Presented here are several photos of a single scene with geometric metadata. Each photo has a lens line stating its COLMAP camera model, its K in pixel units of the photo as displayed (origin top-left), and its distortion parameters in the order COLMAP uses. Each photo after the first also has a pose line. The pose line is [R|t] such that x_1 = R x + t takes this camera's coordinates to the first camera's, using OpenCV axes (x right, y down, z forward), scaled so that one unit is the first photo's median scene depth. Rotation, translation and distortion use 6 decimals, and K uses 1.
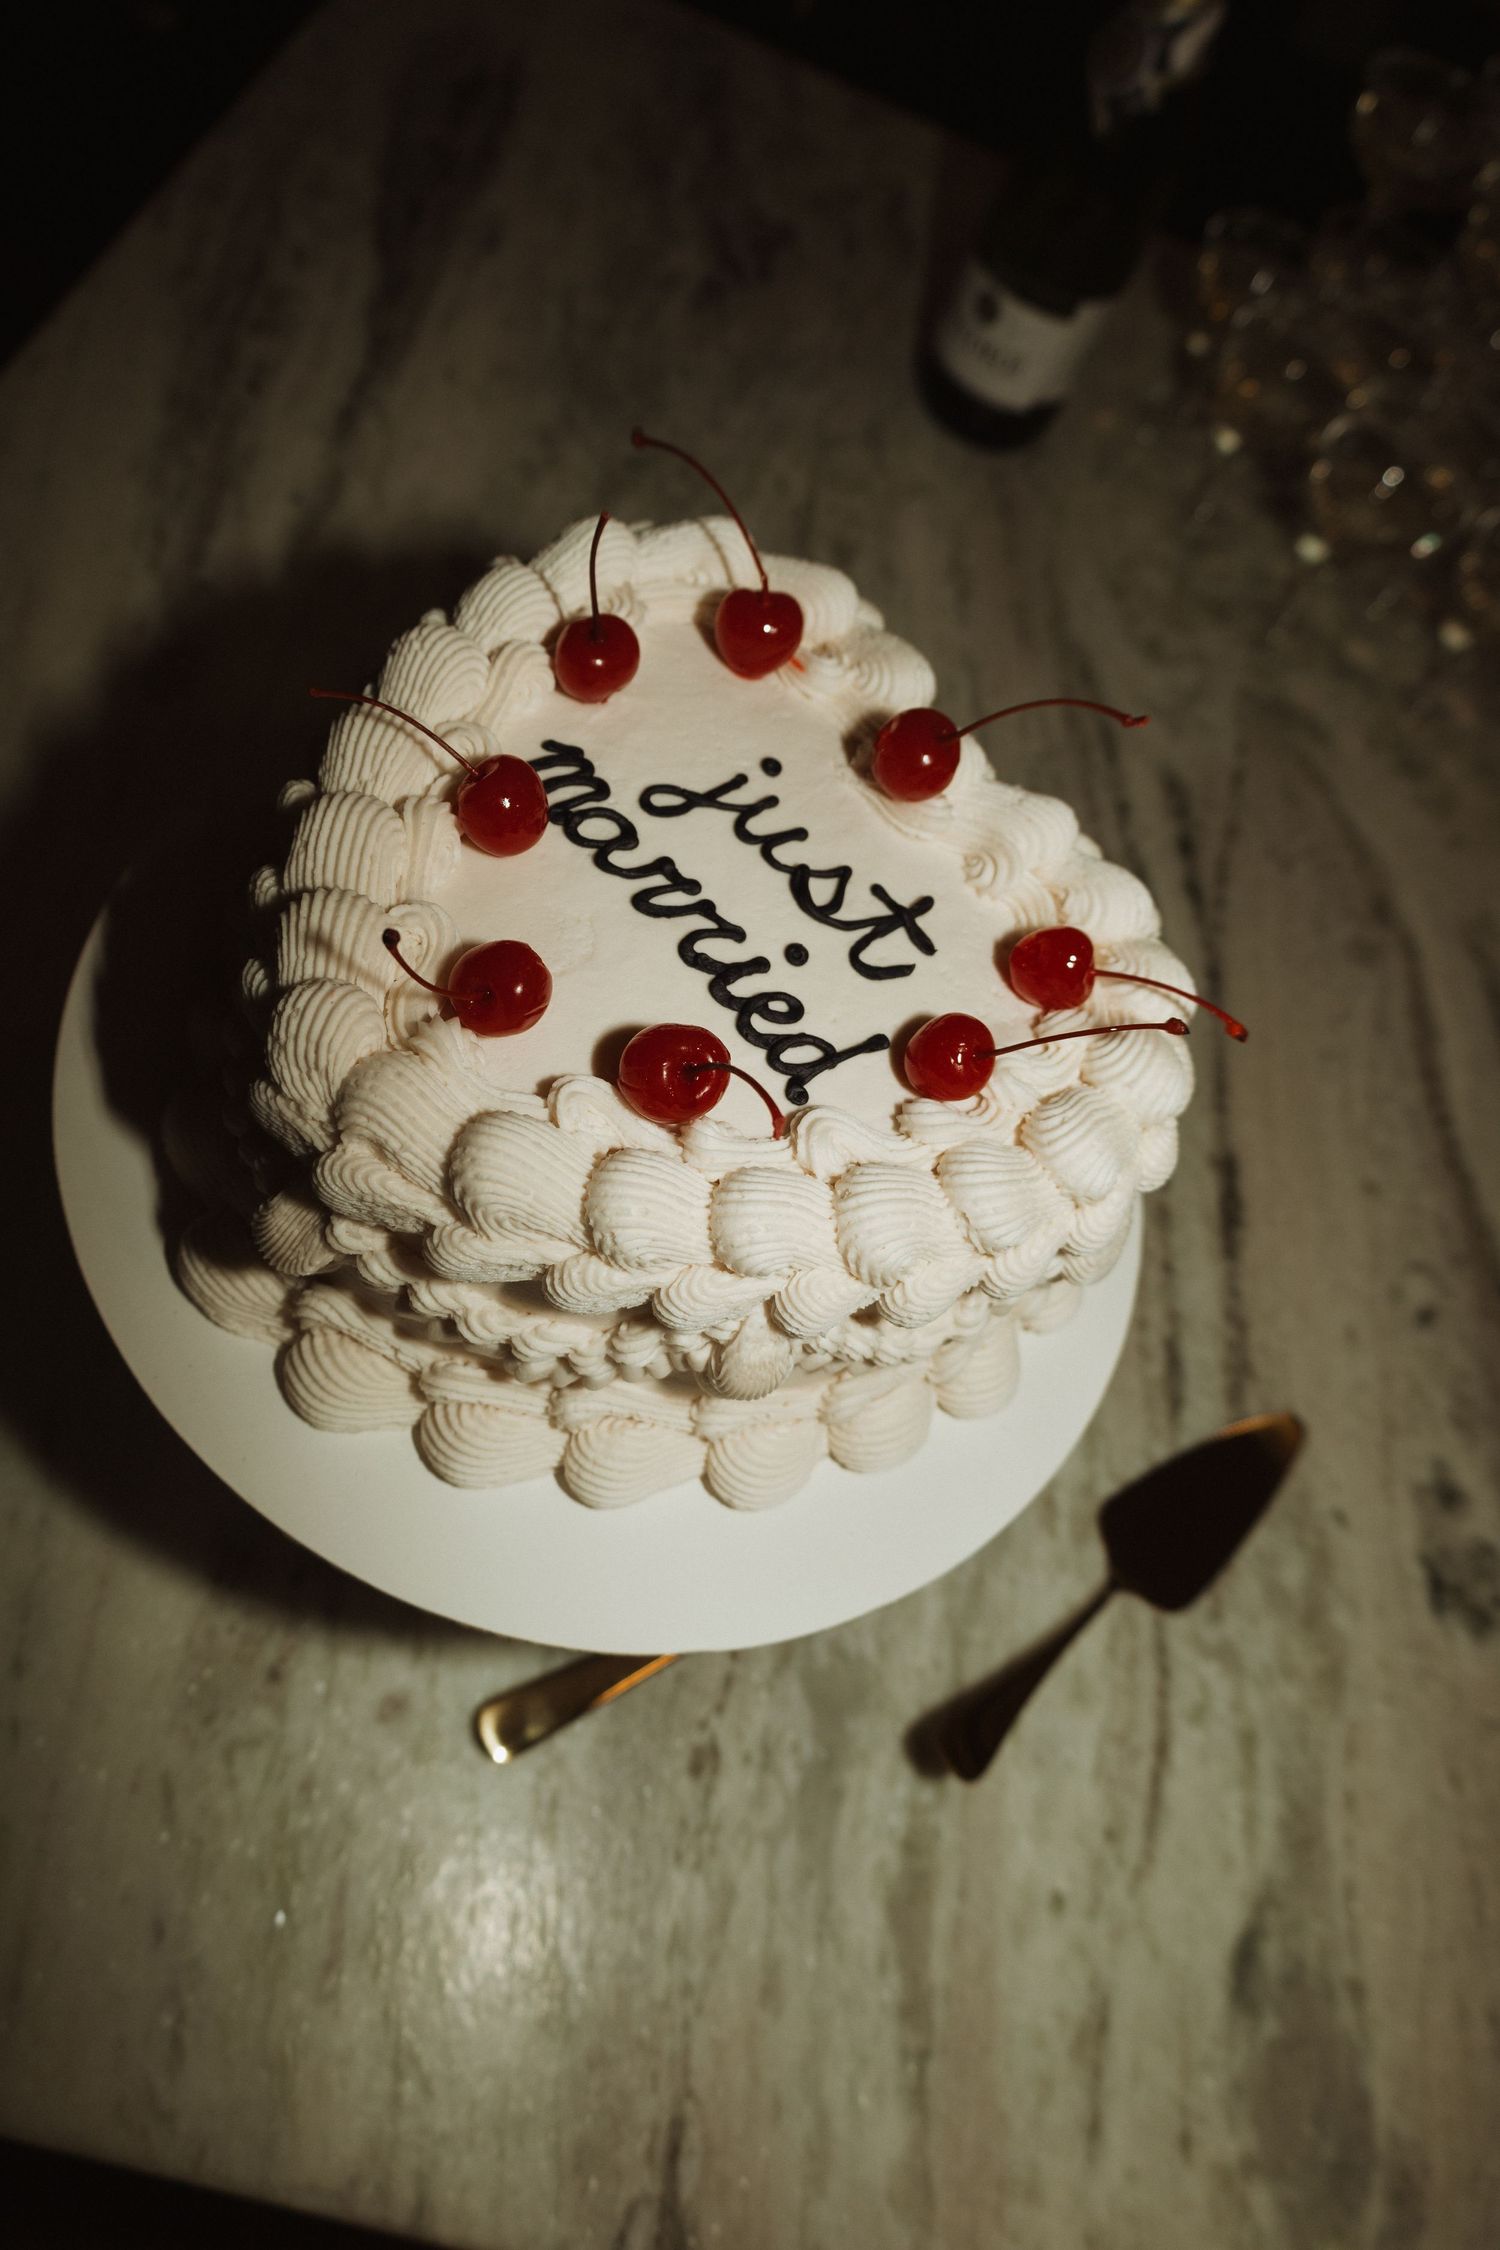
lens RADIAL K [[1462.9, 0, 763.6], [0, 1462.9, 1135.2], [0, 0, 1]] dist [0.008988, -0.002487]
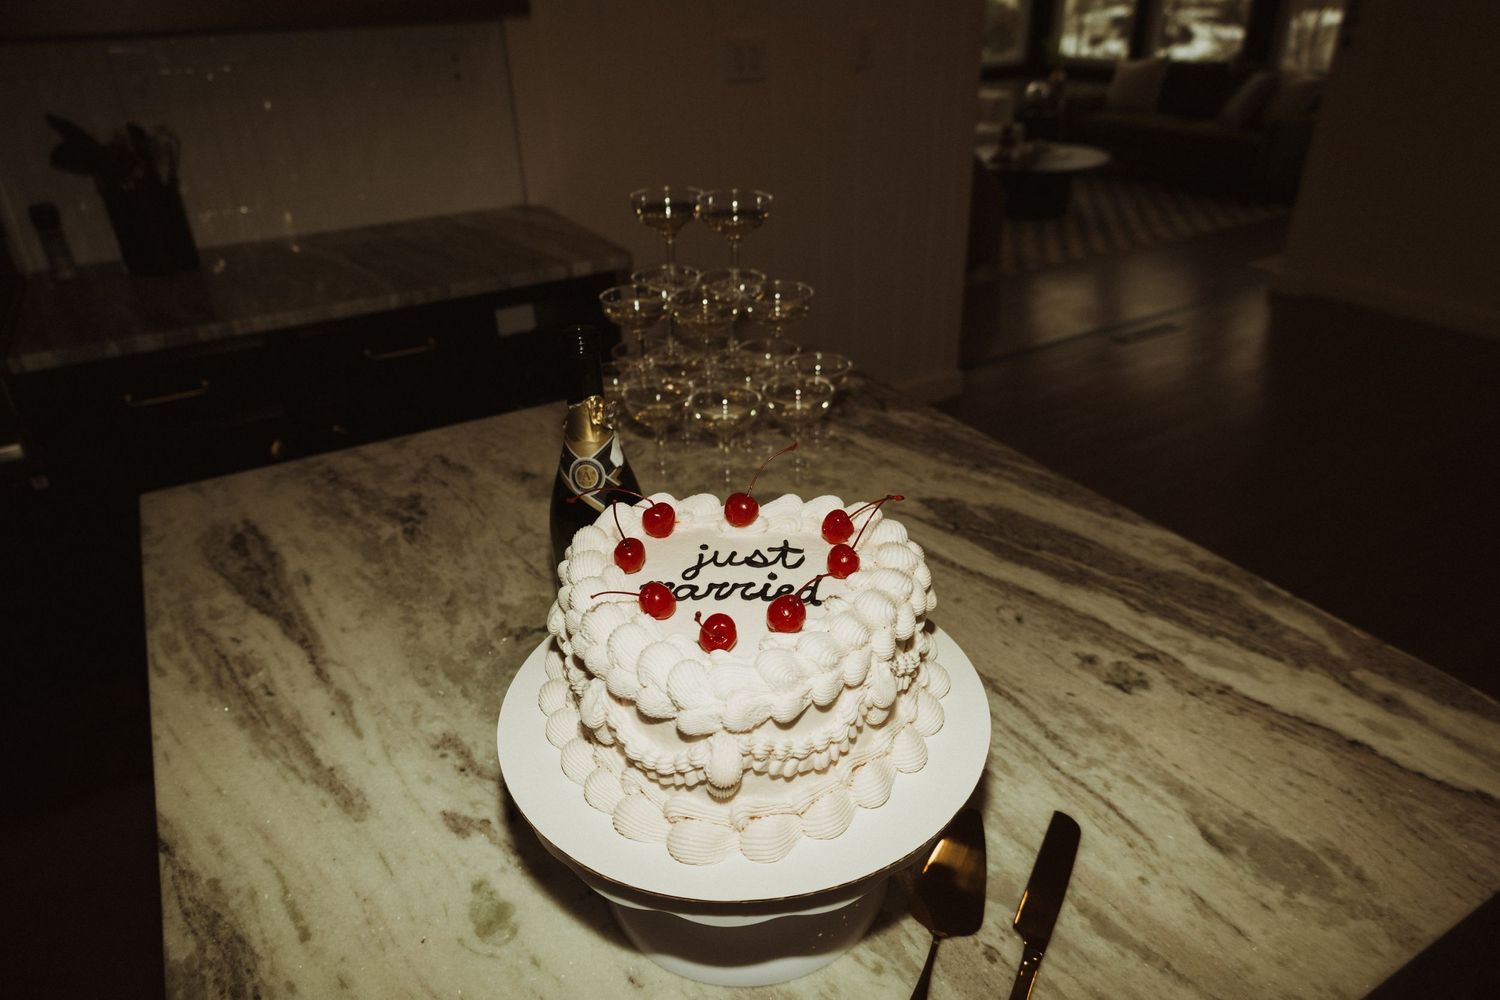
lens RADIAL K [[993.9, 0, 755.4], [0, 993.9, 494.5], [0, 0, 1]] dist [-0.010741, 0.000879]
pose [[0.682890, -0.575706, 0.449692, -0.501110], [0.719196, 0.637798, -0.275629, 0.175508], [-0.128131, 0.511641, 0.849592, -0.402048]]
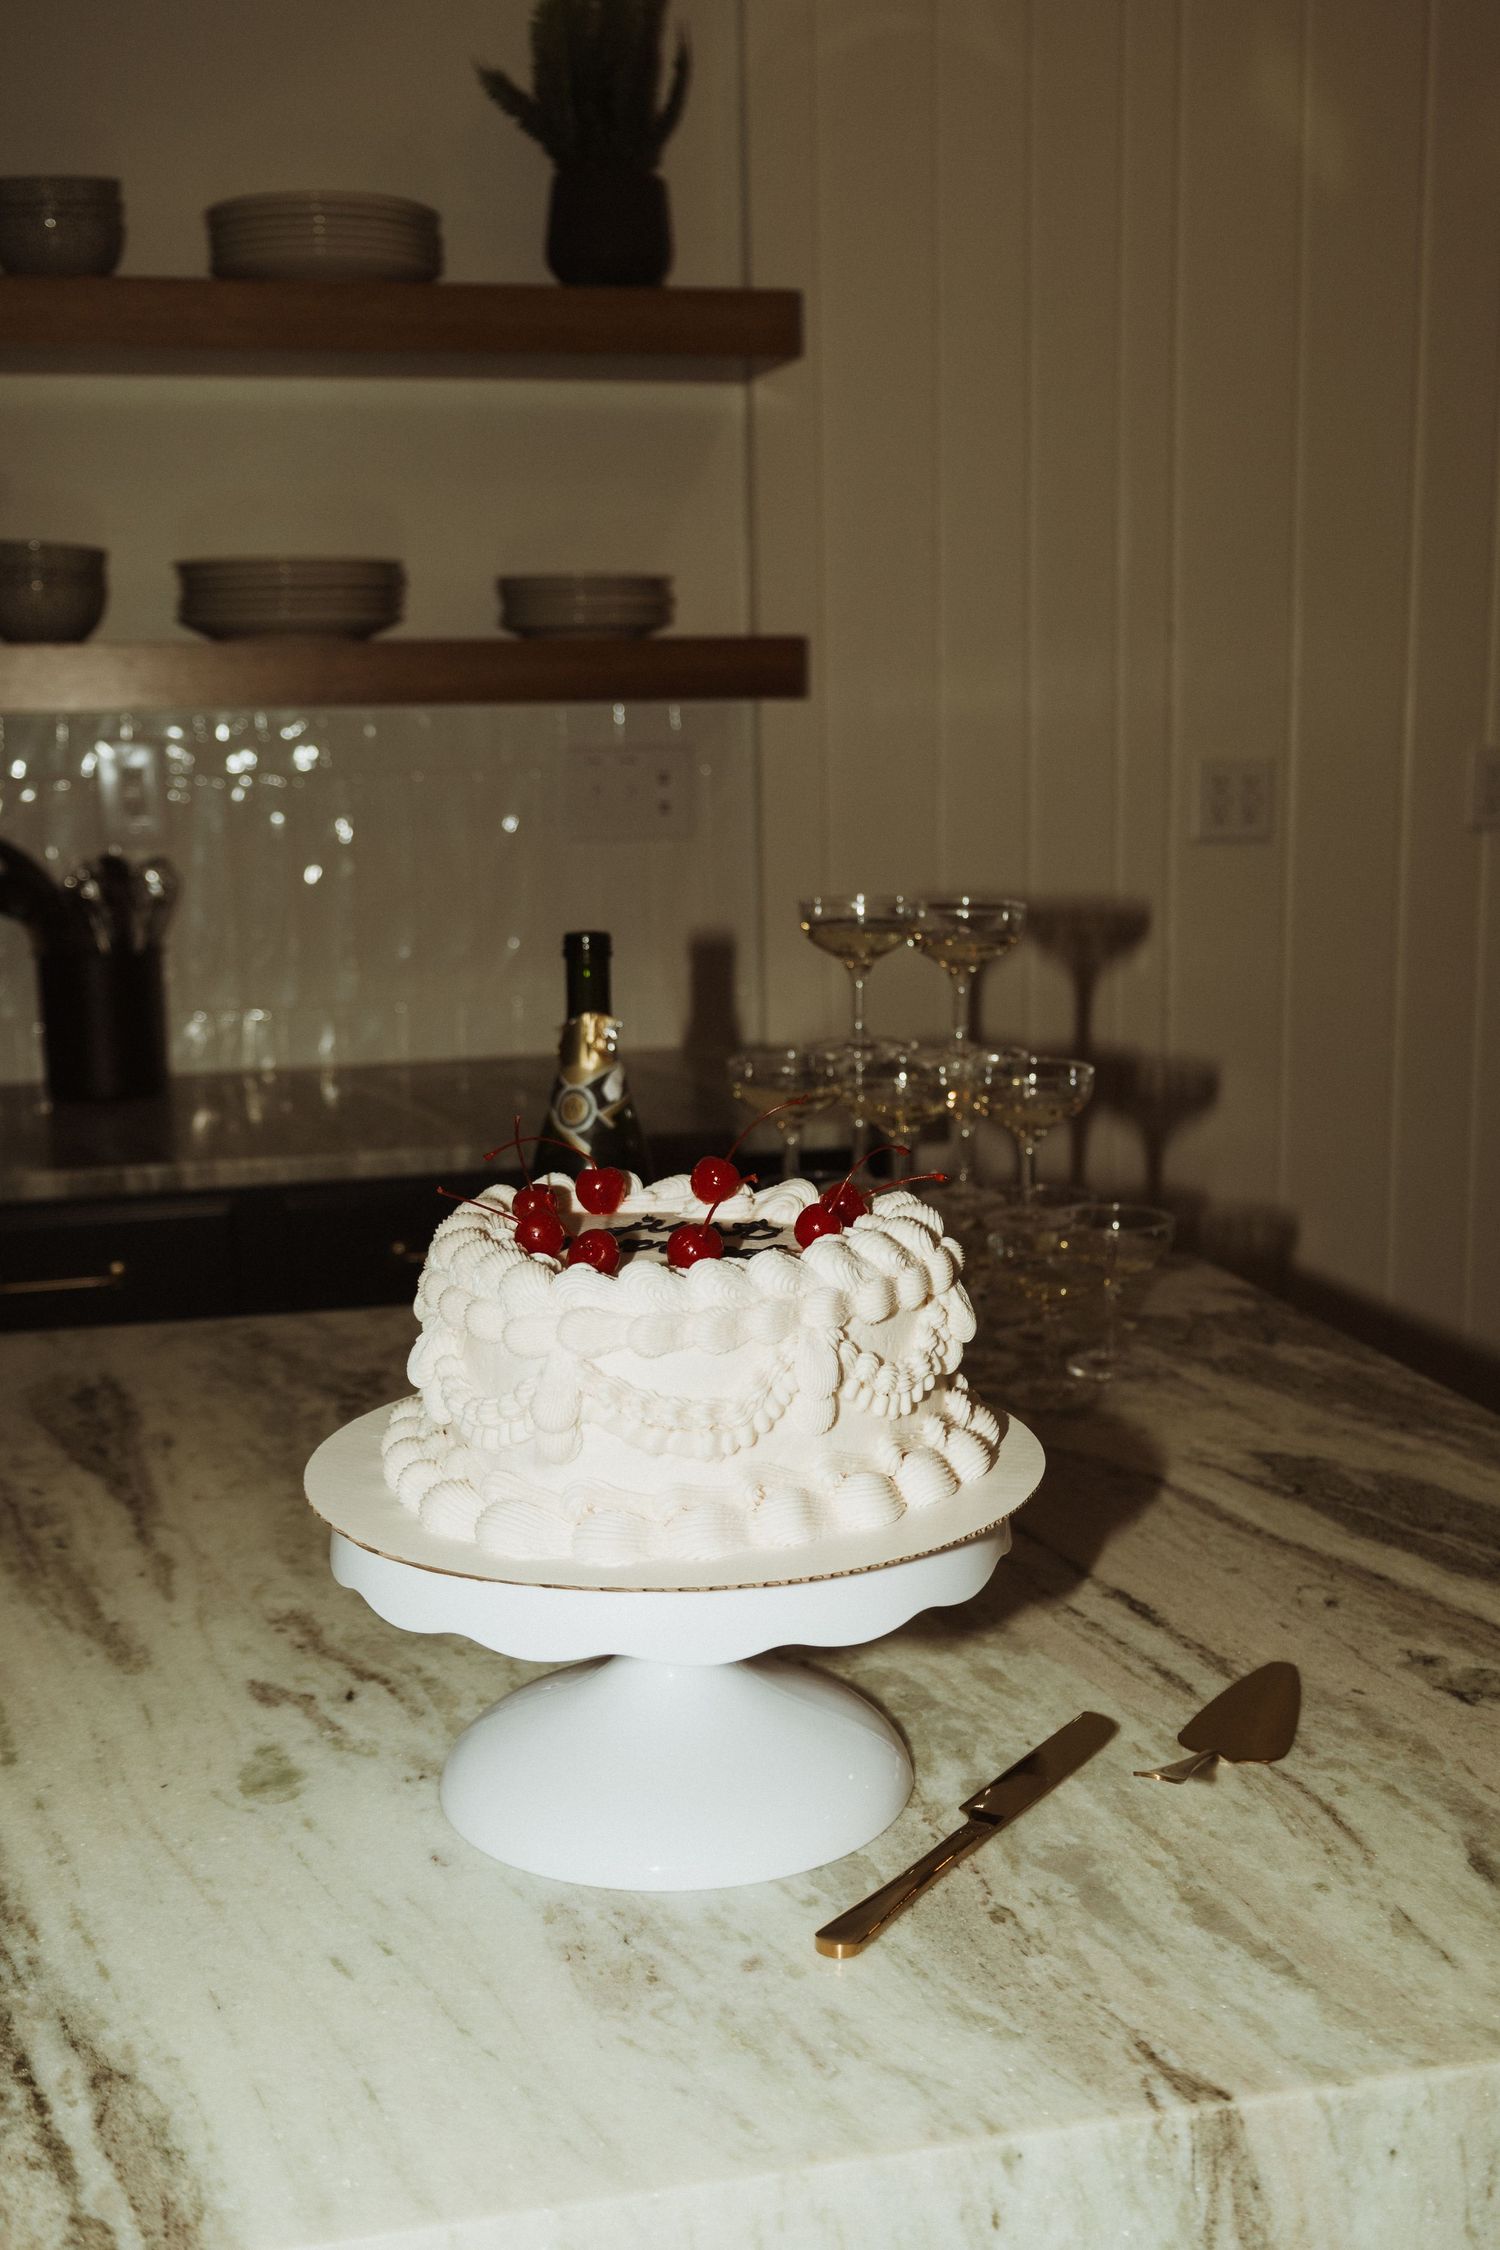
lens RADIAL K [[2457.2, 0, 771.0], [0, 2457.2, 1123.1], [0, 0, 1]] dist [-0.017292, 0.000000]
pose [[0.847251, -0.358883, 0.391623, -0.742358], [0.531038, 0.554444, -0.640773, 1.244350], [0.012829, 0.750862, 0.660334, -0.779948]]
